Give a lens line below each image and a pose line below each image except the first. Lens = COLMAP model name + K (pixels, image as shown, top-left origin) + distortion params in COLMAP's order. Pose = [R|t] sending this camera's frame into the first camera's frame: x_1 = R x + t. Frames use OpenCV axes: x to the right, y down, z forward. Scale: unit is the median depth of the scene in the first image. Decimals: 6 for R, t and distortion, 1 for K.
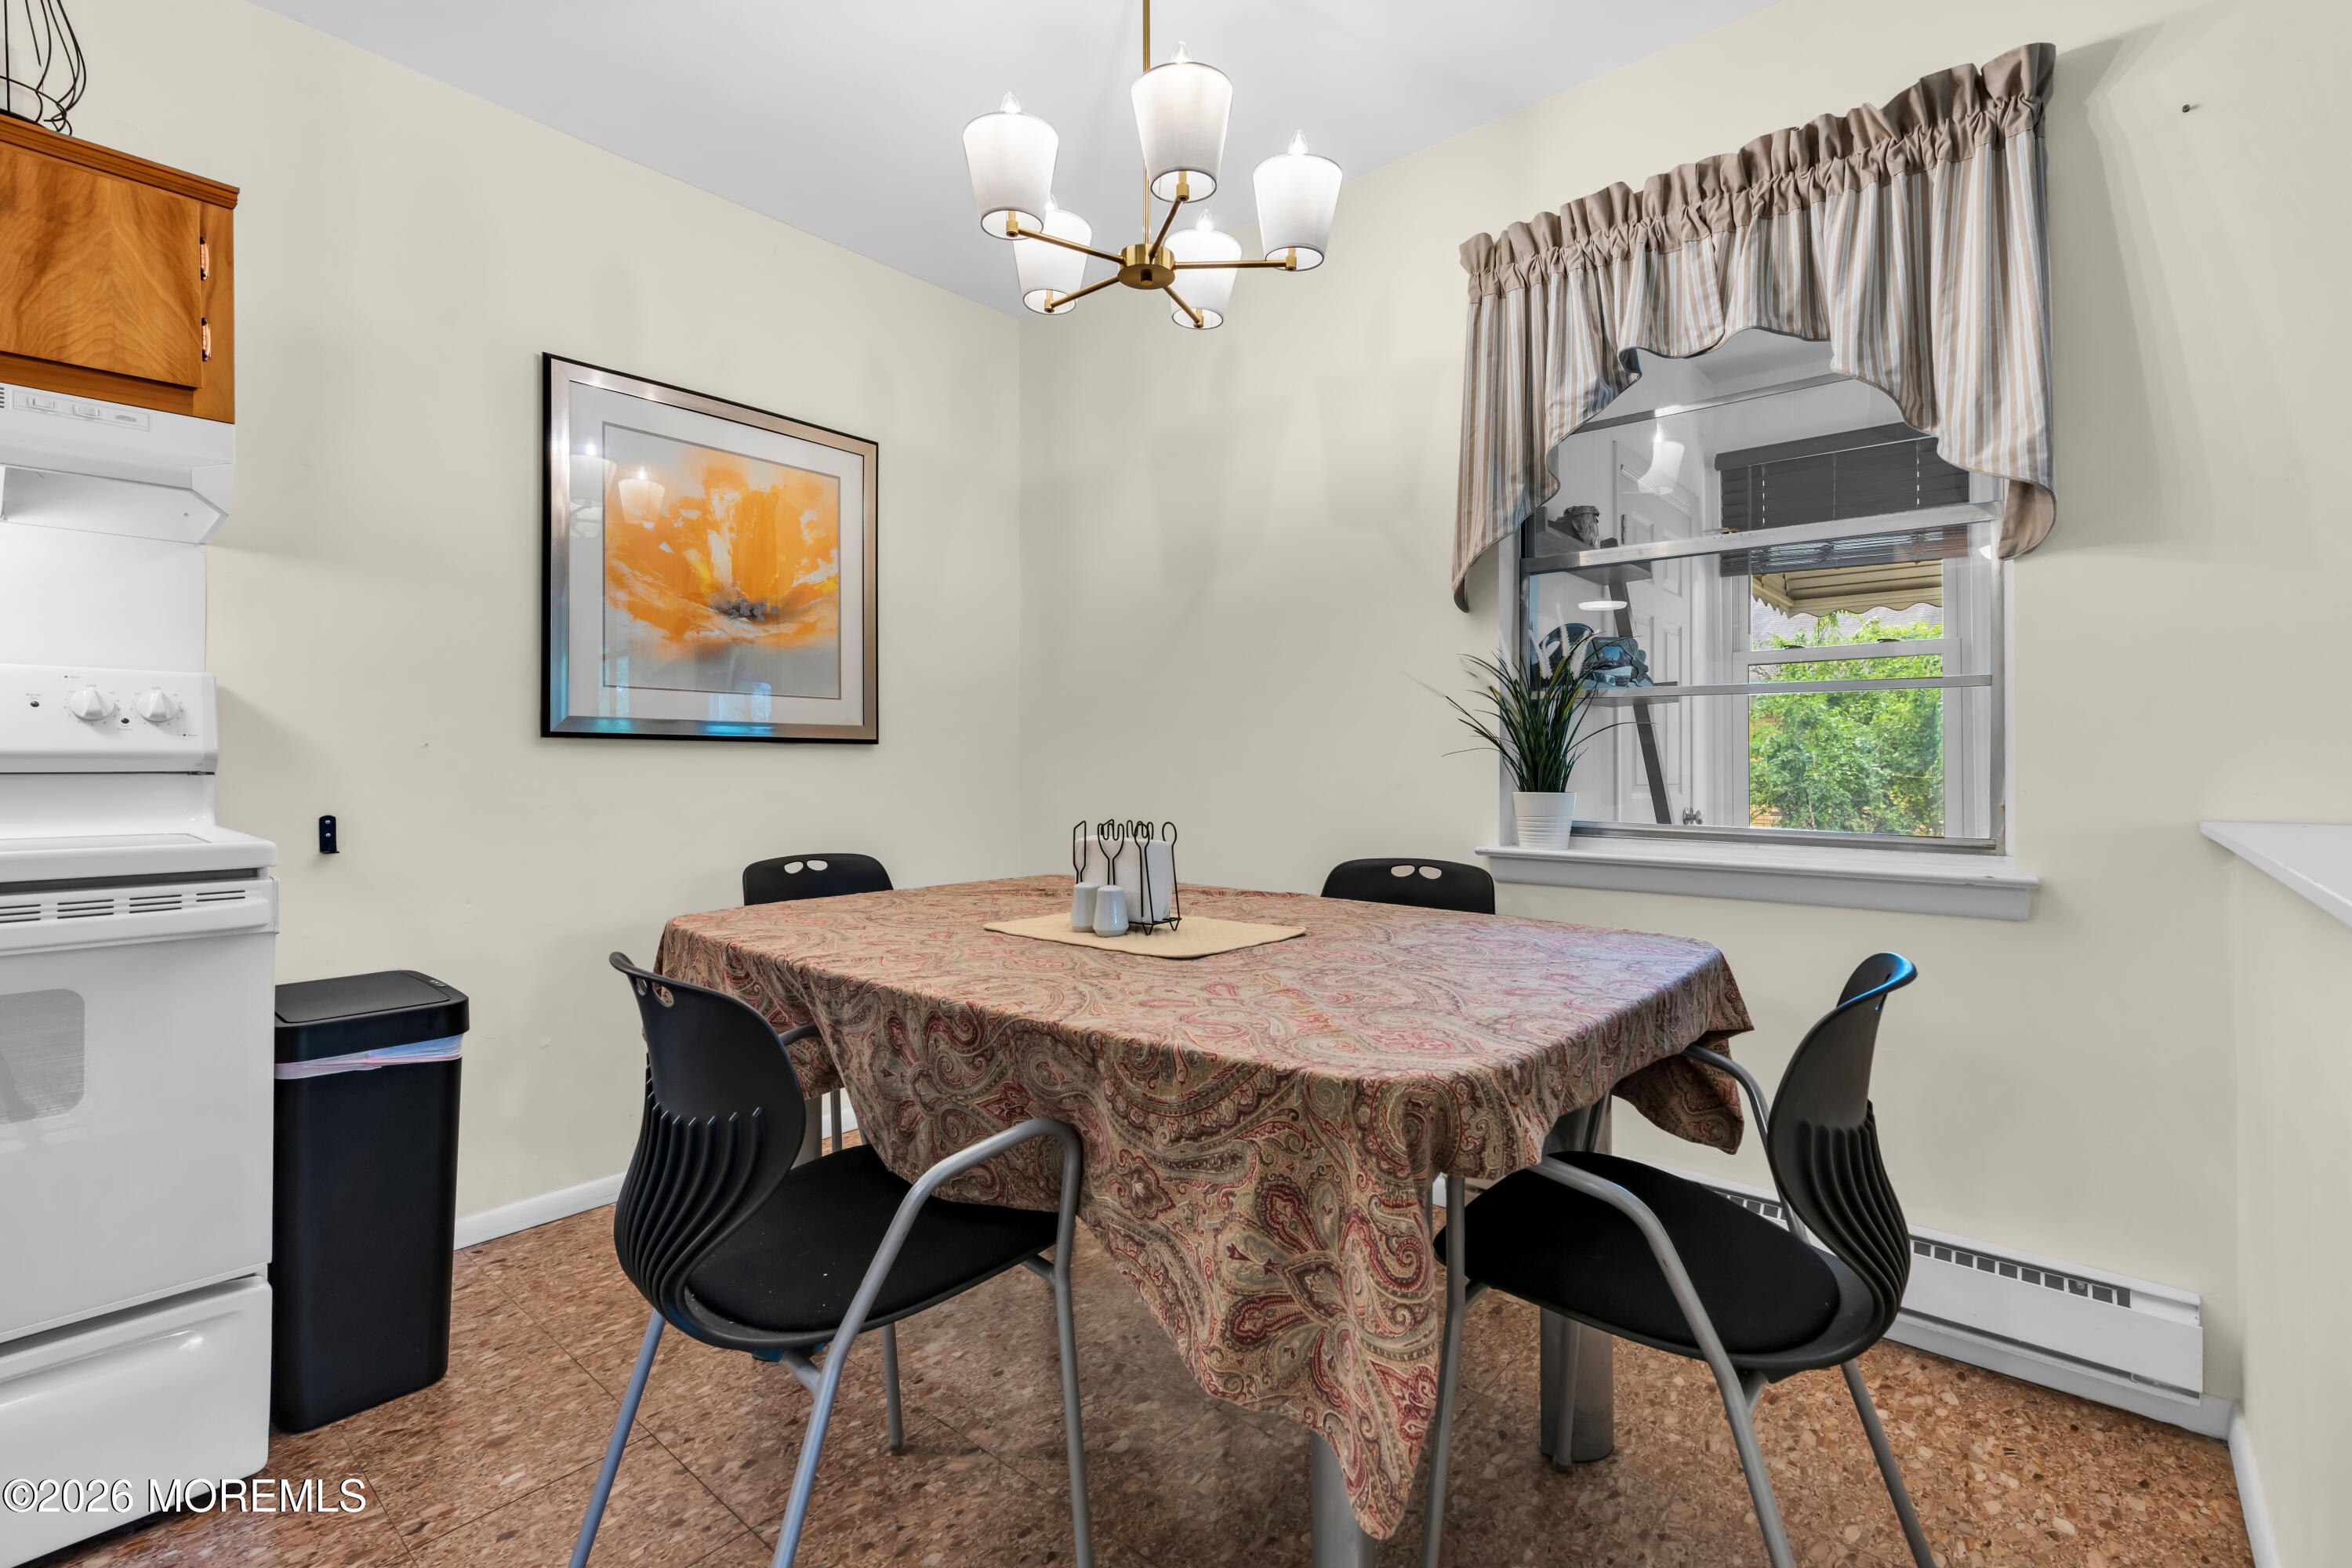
lens RADIAL K [[1053.3, 0, 1175.9], [0, 1053.3, 765.3], [0, 0, 1]] dist [0.001581, 0.000113]
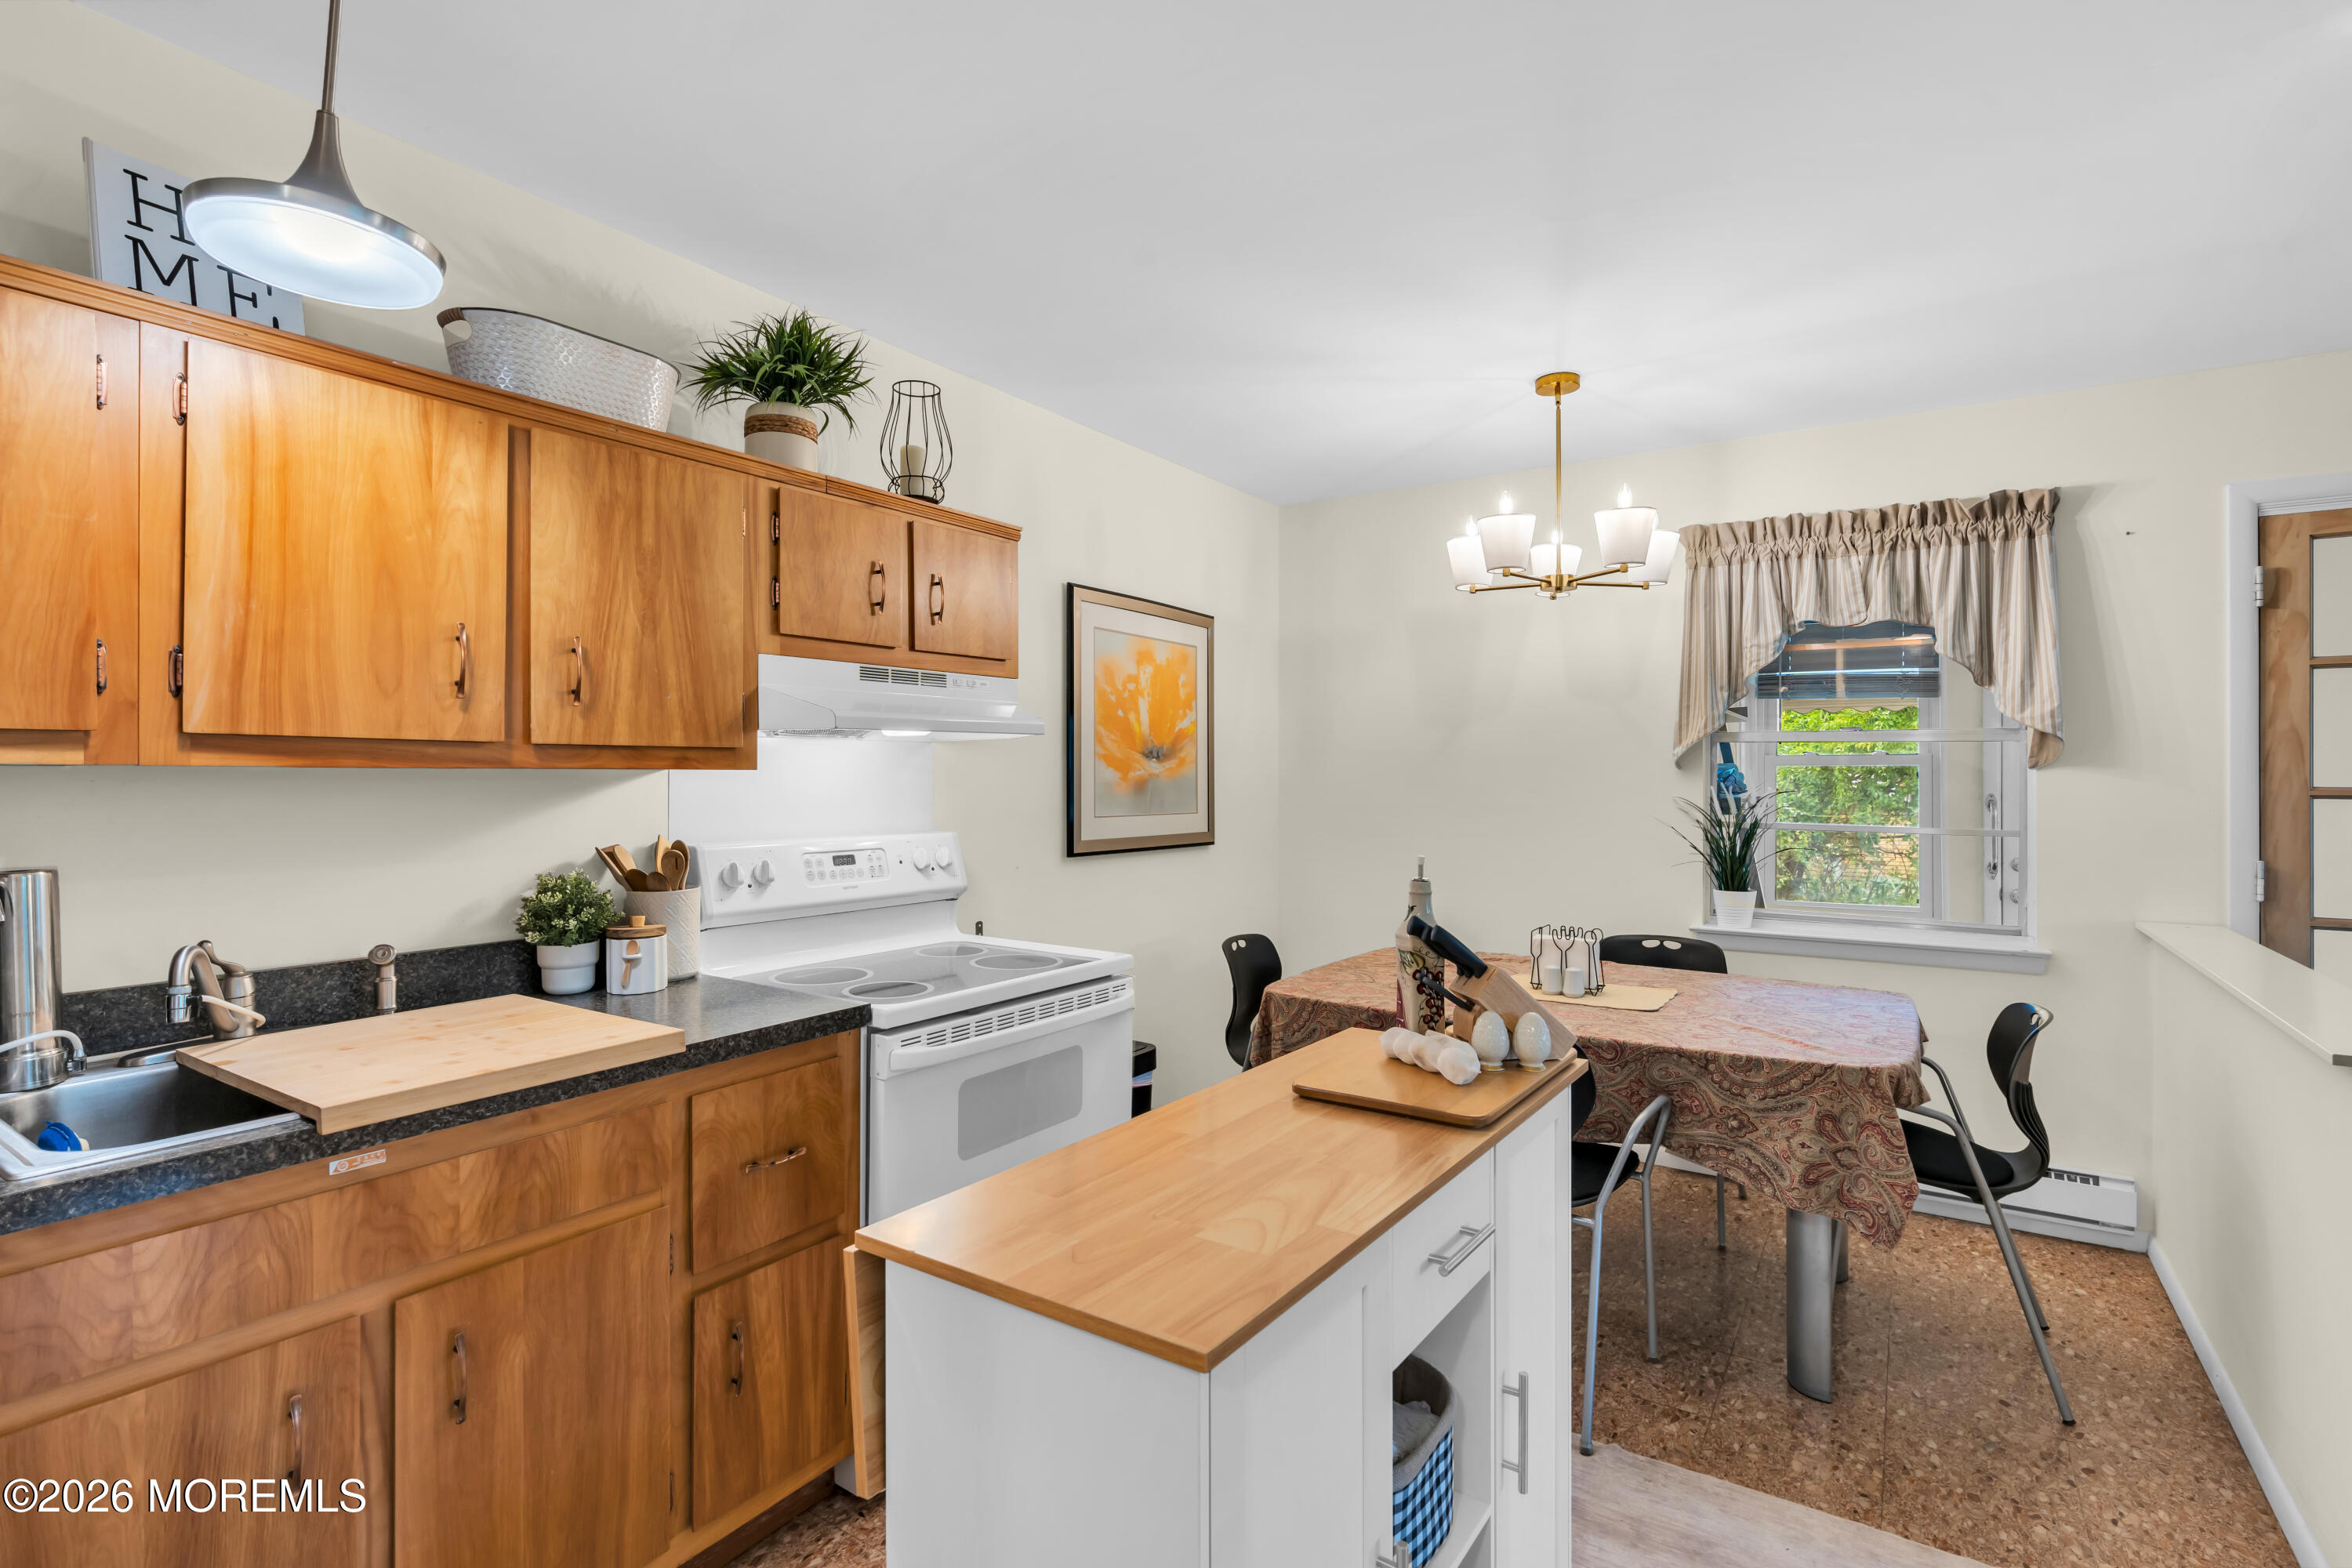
lens RADIAL K [[1119.5, 0, 1176.6], [0, 1119.5, 776.7], [0, 0, 1]] dist [-0.002991, 0.000024]
pose [[0.991483, 0.002223, 0.130219, -0.831870], [-0.002417, 0.999996, 0.001331, -0.173786], [-0.130216, -0.001634, 0.991484, -0.632003]]
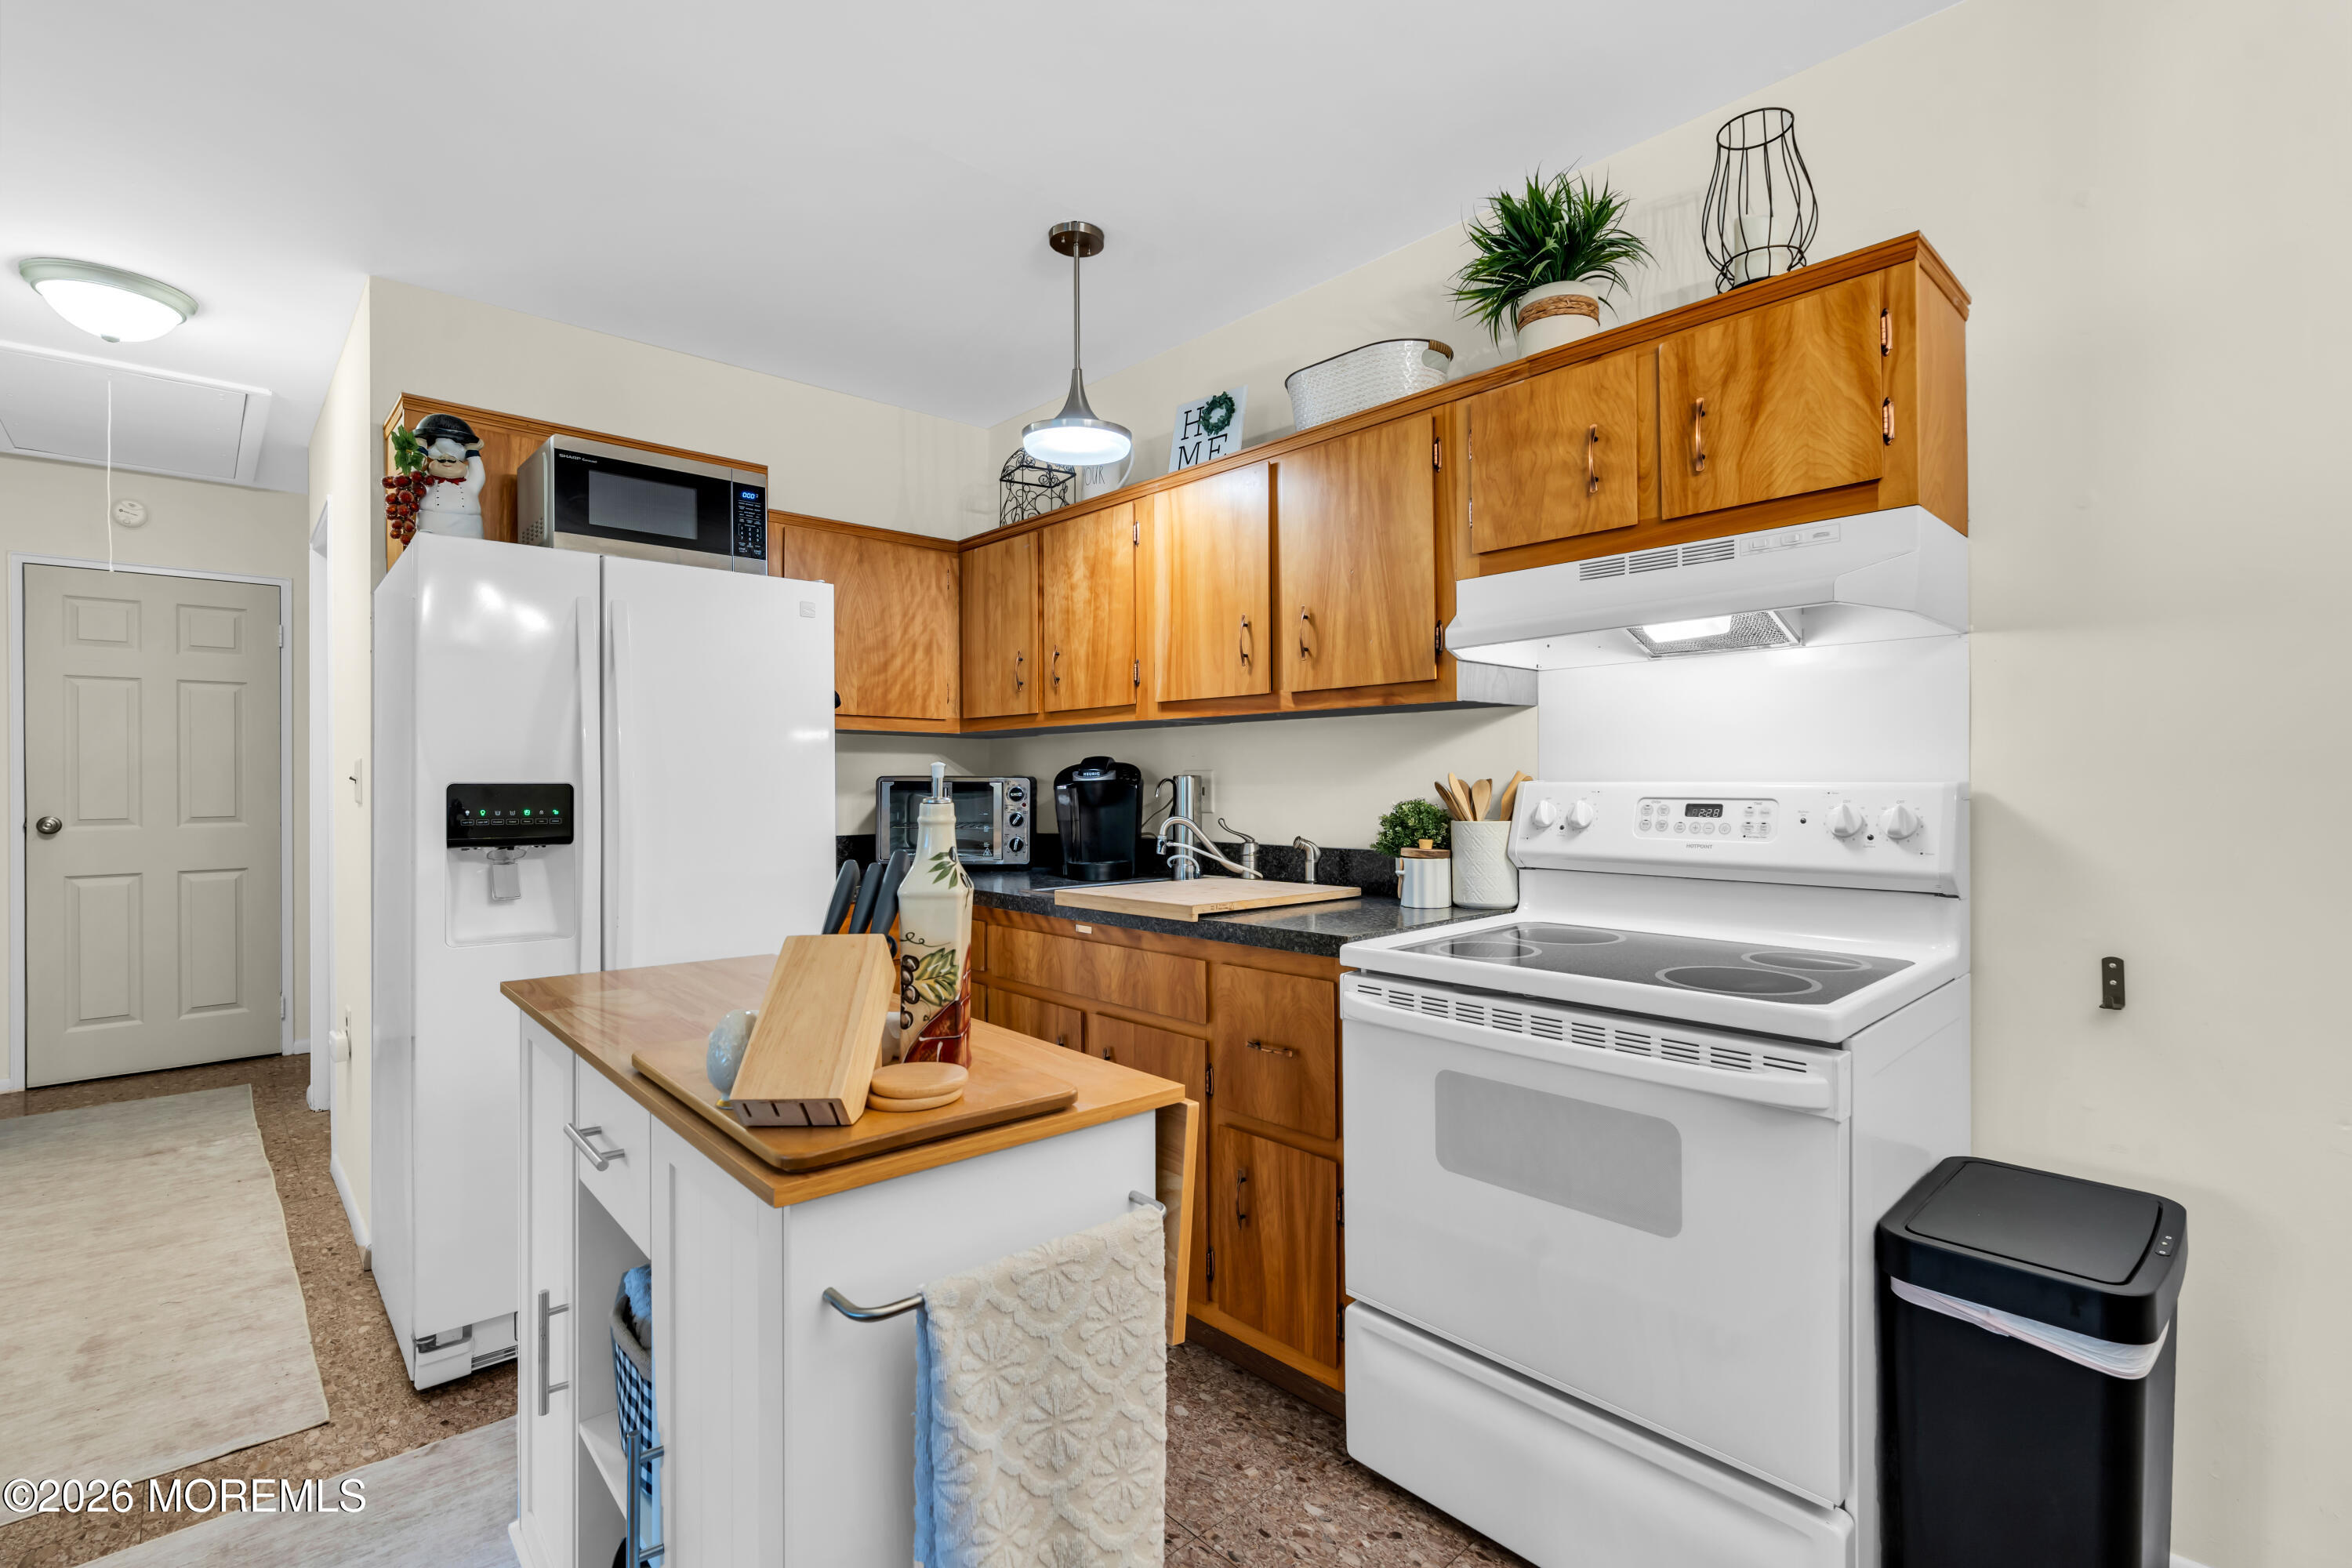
lens RADIAL K [[1076.6, 0, 1184.0], [0, 1076.6, 774.7], [0, 0, 1]] dist [-0.003696, 0.000231]
pose [[-0.106162, -0.001245, -0.994348, 0.045214], [0.006147, 0.999979, -0.001908, -0.098593], [0.994330, -0.006315, -0.106152, 0.467348]]
